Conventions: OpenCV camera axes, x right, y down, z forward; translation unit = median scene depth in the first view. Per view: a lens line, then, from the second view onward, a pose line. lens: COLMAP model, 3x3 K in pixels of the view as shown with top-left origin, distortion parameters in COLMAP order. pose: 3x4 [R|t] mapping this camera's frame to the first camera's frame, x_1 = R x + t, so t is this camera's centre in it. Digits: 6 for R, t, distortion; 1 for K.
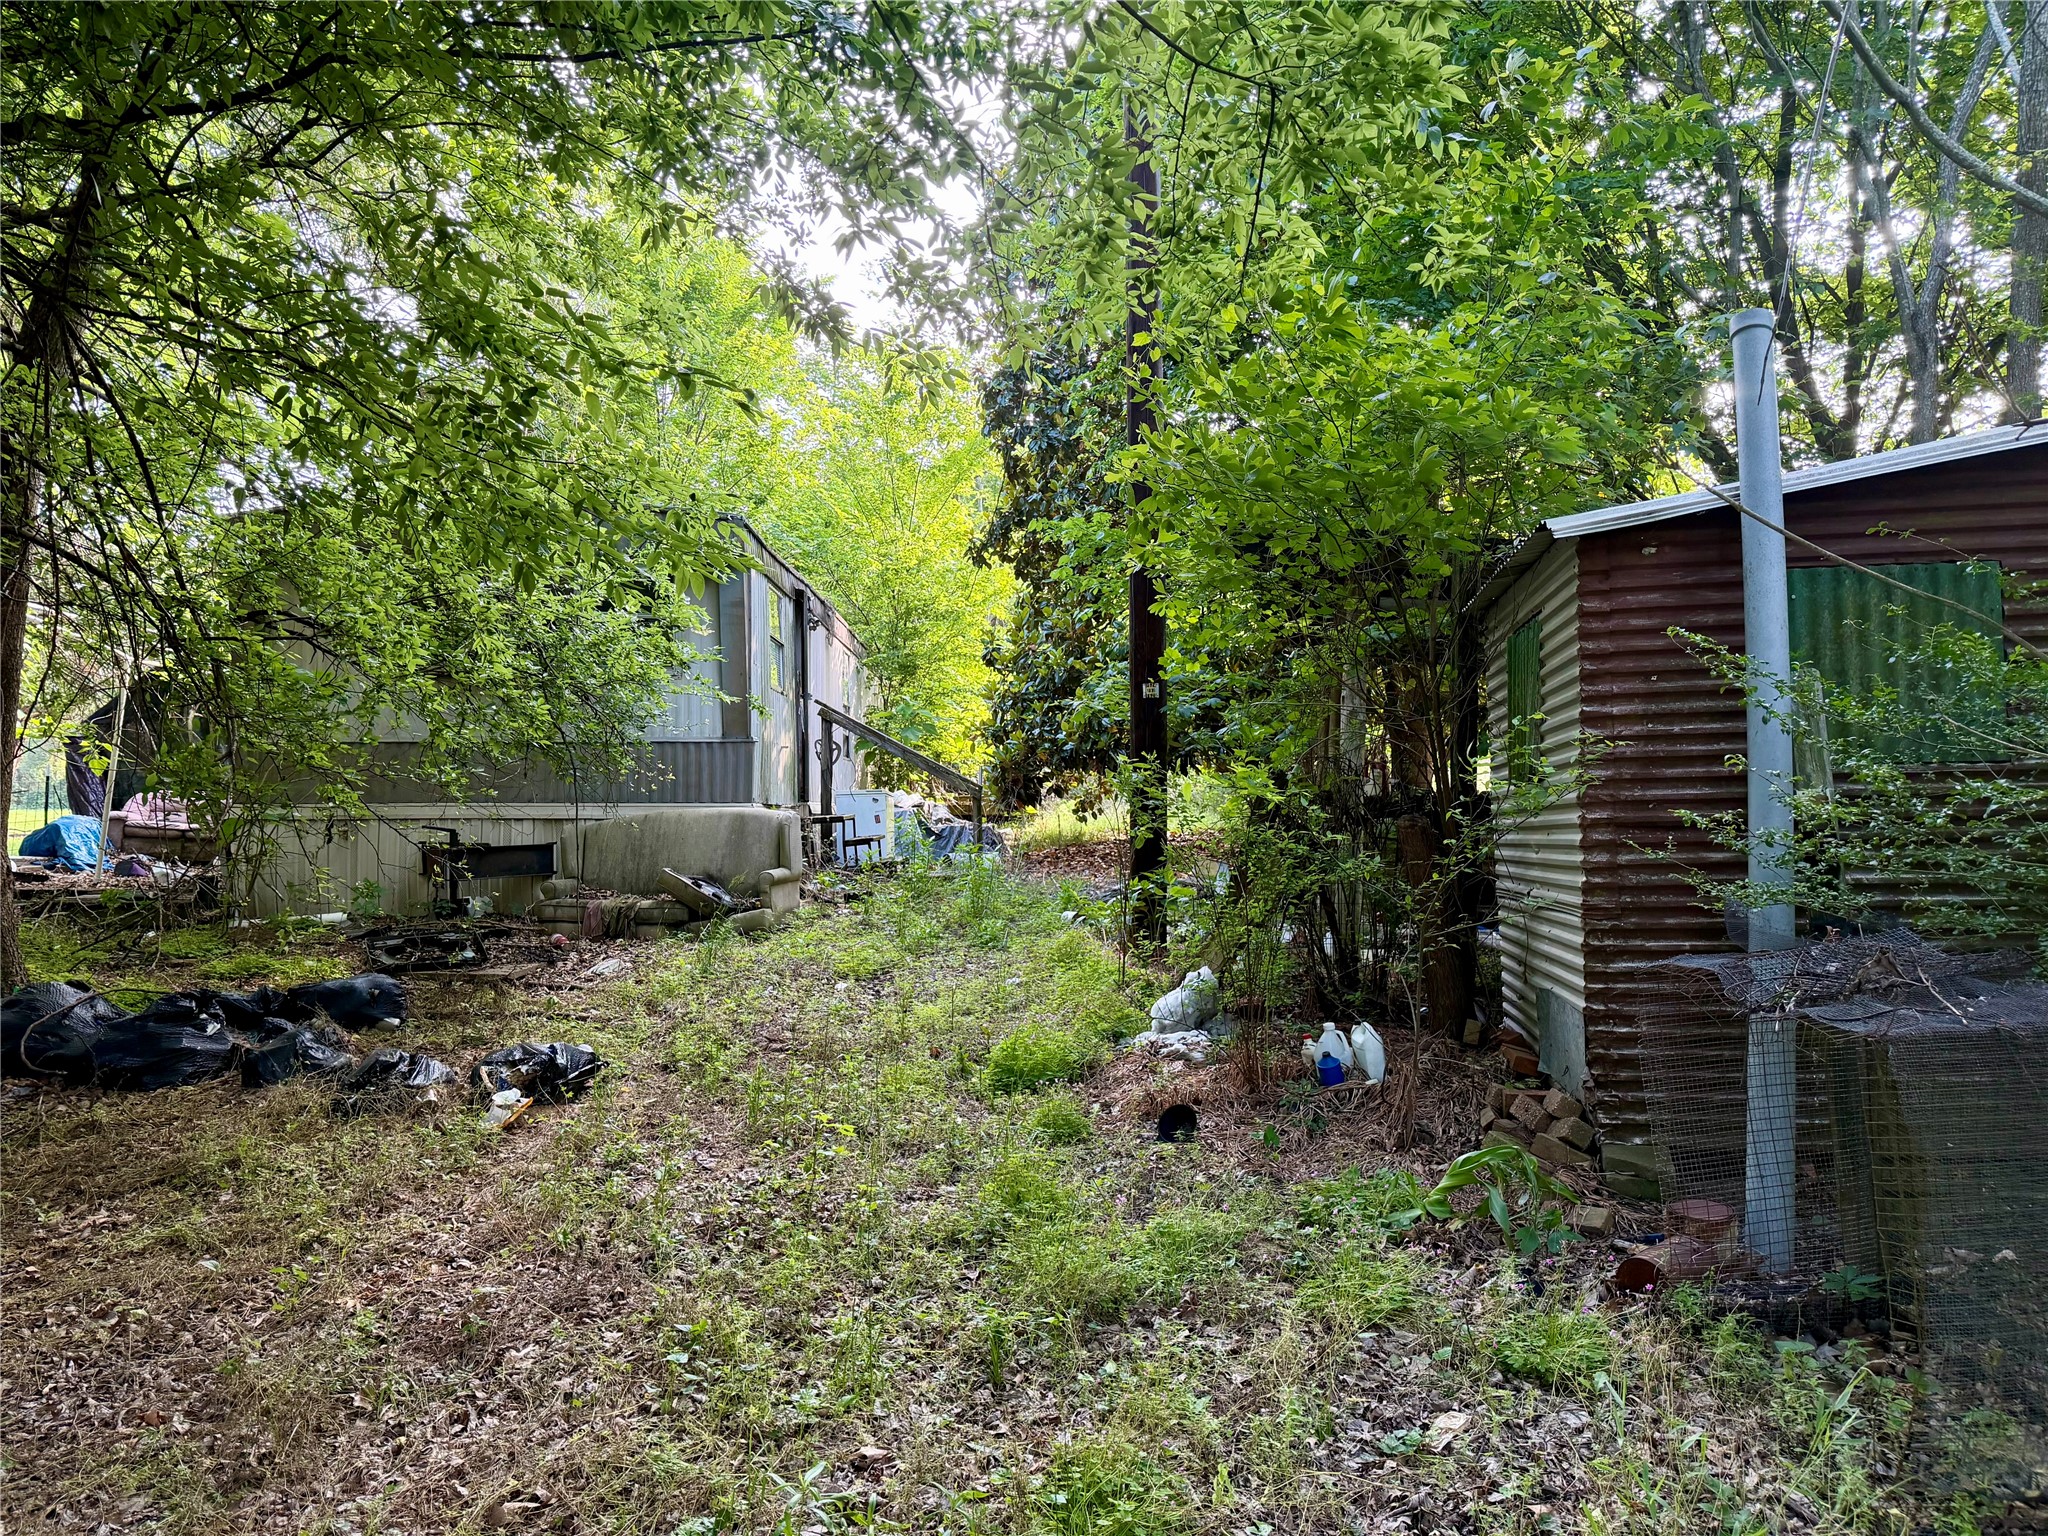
lens RADIAL K [[1406.9, 0, 1022.6], [0, 1406.9, 768.0], [0, 0, 1]] dist [-0.009882, -0.008088]
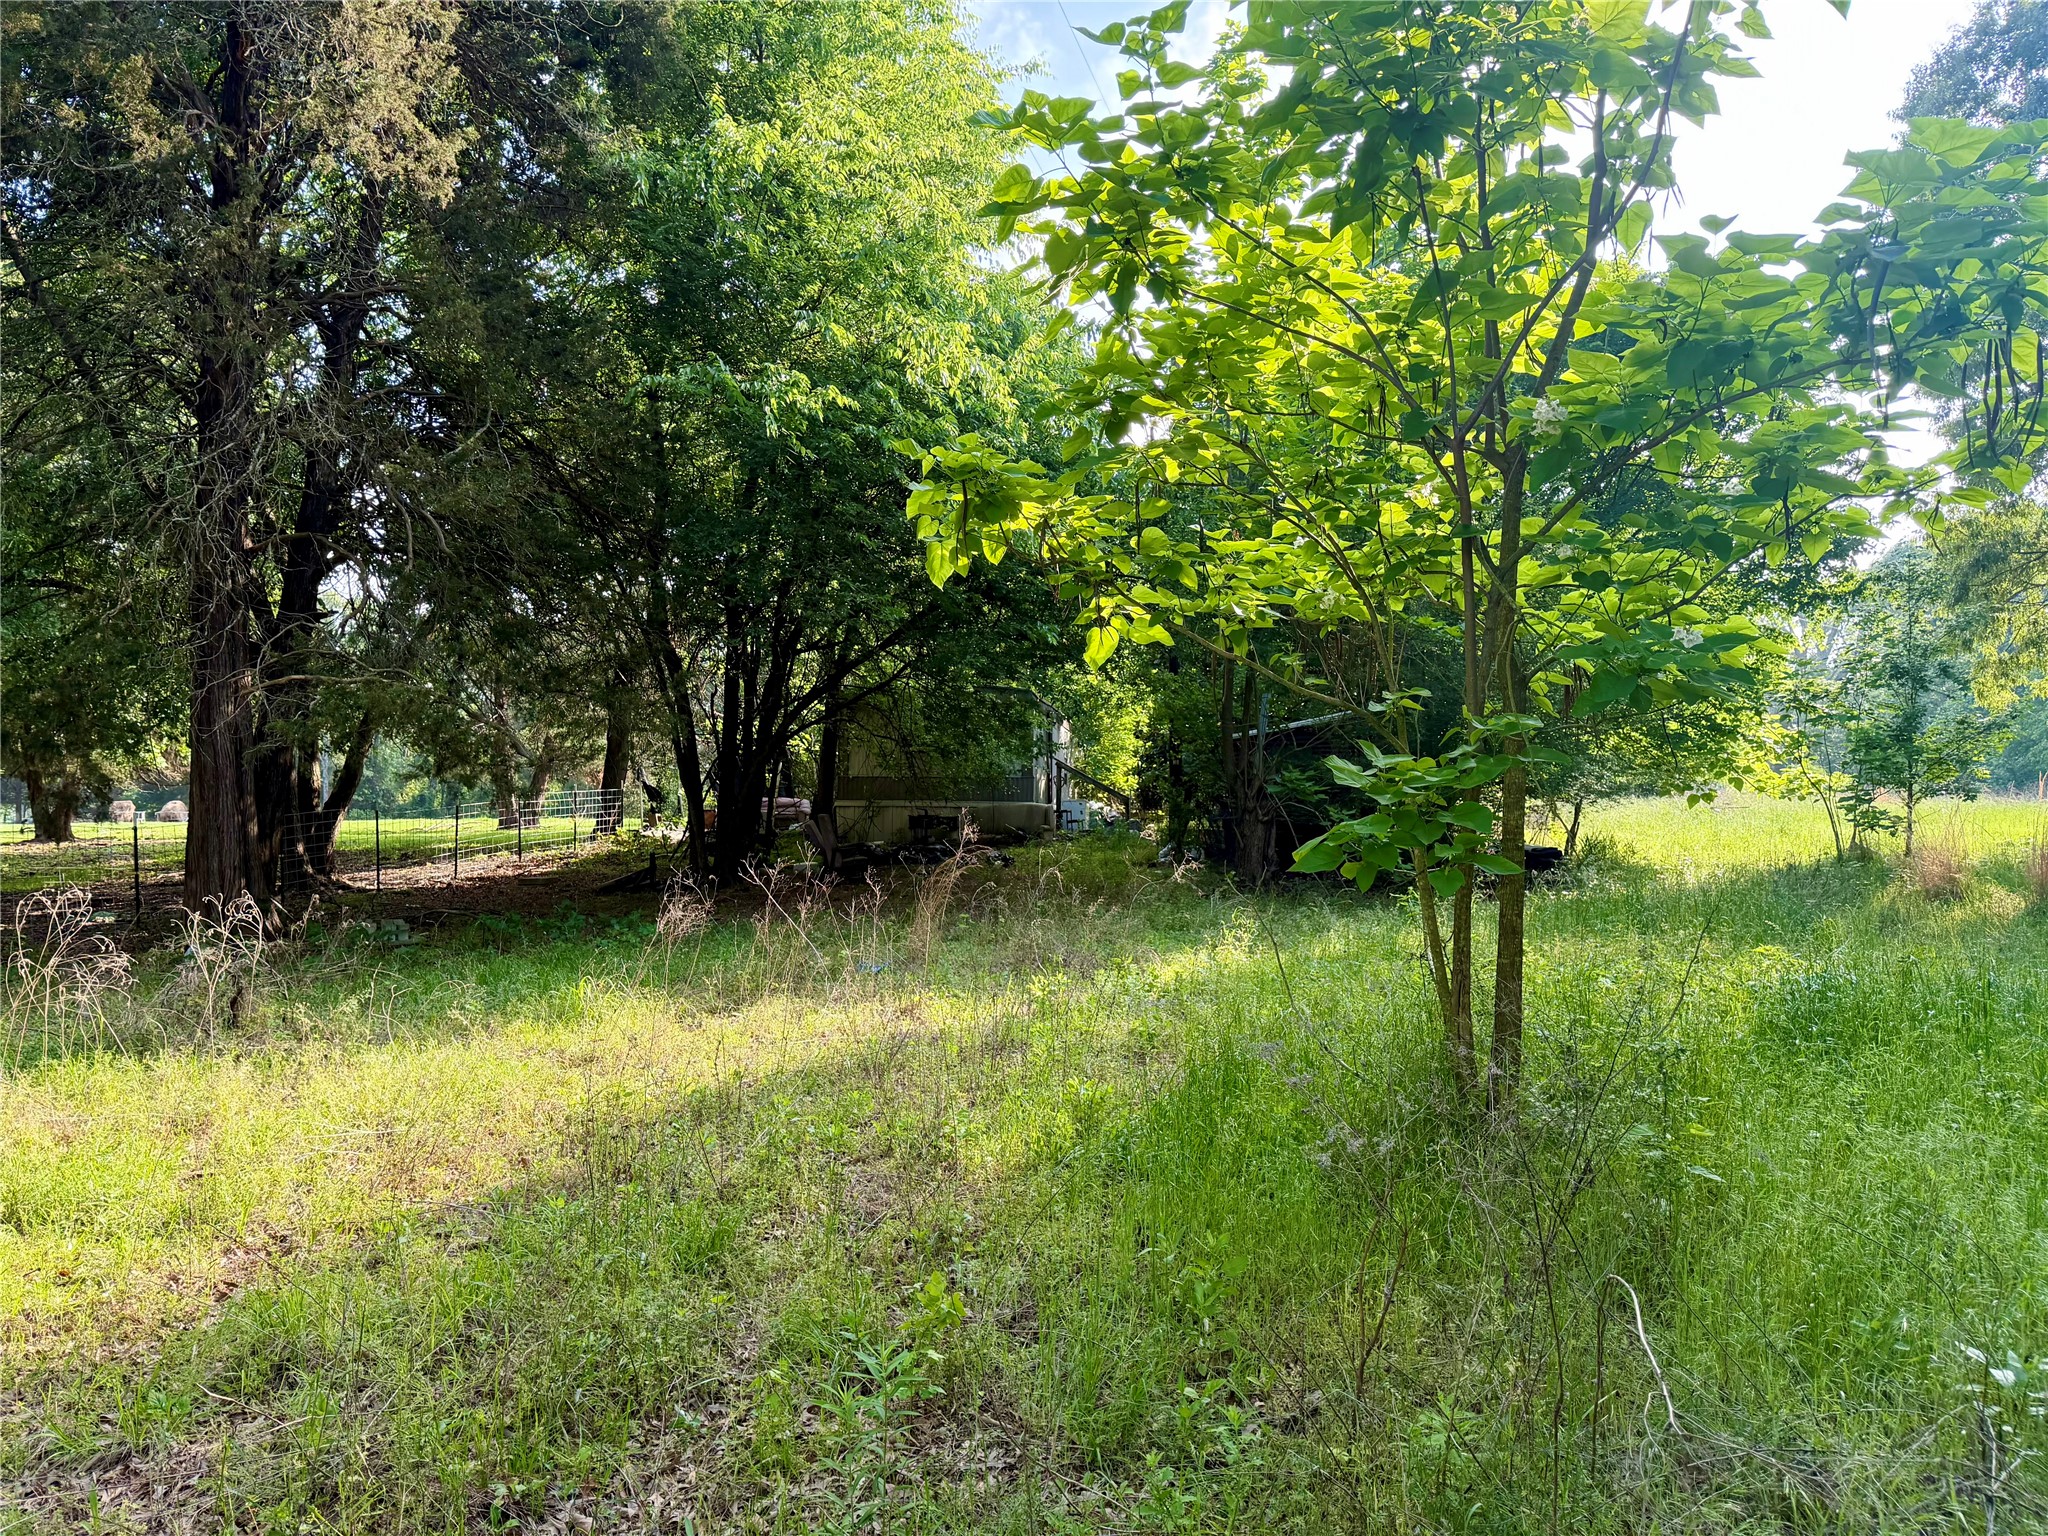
lens RADIAL K [[1406.9, 0, 1019.0], [0, 1406.9, 772.6], [0, 0, 1]] dist [-0.009882, -0.008088]
pose [[0.990836, -0.006329, -0.134924, 0.082917], [0.004197, 0.999862, -0.016080, 0.007964], [0.135007, 0.015366, 0.990725, -1.033955]]
